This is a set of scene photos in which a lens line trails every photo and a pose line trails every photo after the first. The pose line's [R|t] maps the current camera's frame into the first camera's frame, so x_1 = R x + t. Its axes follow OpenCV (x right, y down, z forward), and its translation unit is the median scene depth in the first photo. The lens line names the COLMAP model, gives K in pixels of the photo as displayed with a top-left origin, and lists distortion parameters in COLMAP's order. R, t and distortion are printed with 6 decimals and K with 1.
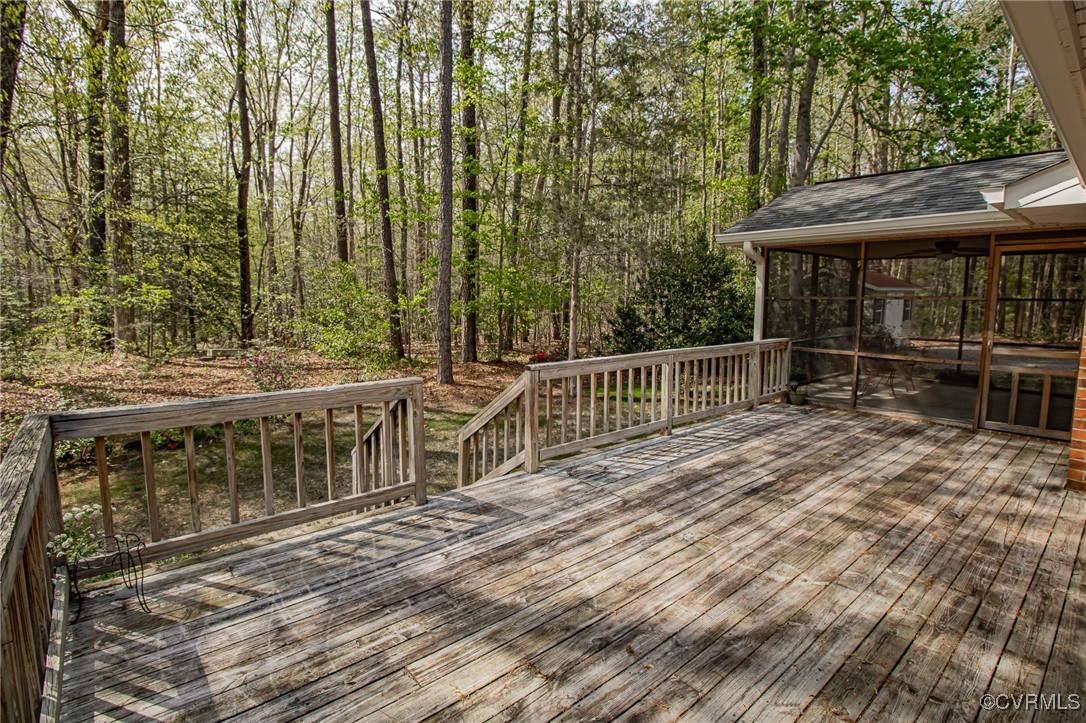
lens RADIAL K [[512.5, 0, 543.1], [0, 512.5, 343.7], [0, 0, 1]] dist [-0.003477, -0.012642]
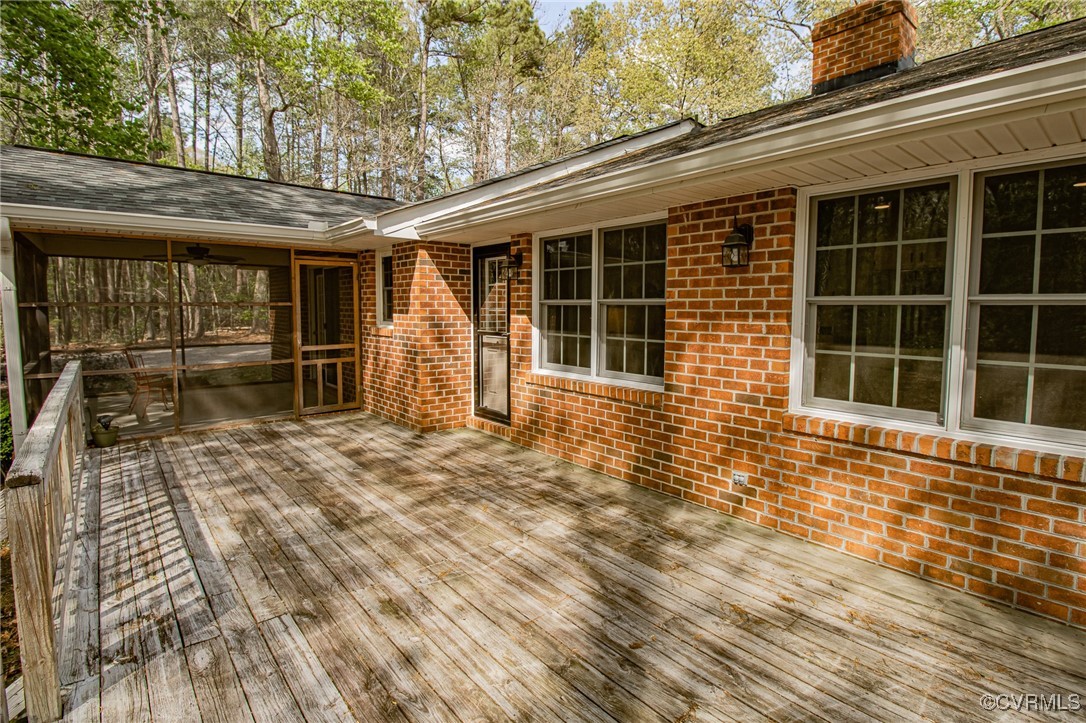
lens RADIAL K [[523.1, 0, 543.2], [0, 523.1, 343.1], [0, 0, 1]] dist [-0.015166, -0.000618]
pose [[0.003501, -0.078027, 0.996945, -0.445777], [0.090772, 0.992860, 0.077389, -0.058078], [-0.995866, 0.090224, 0.010559, 0.598267]]
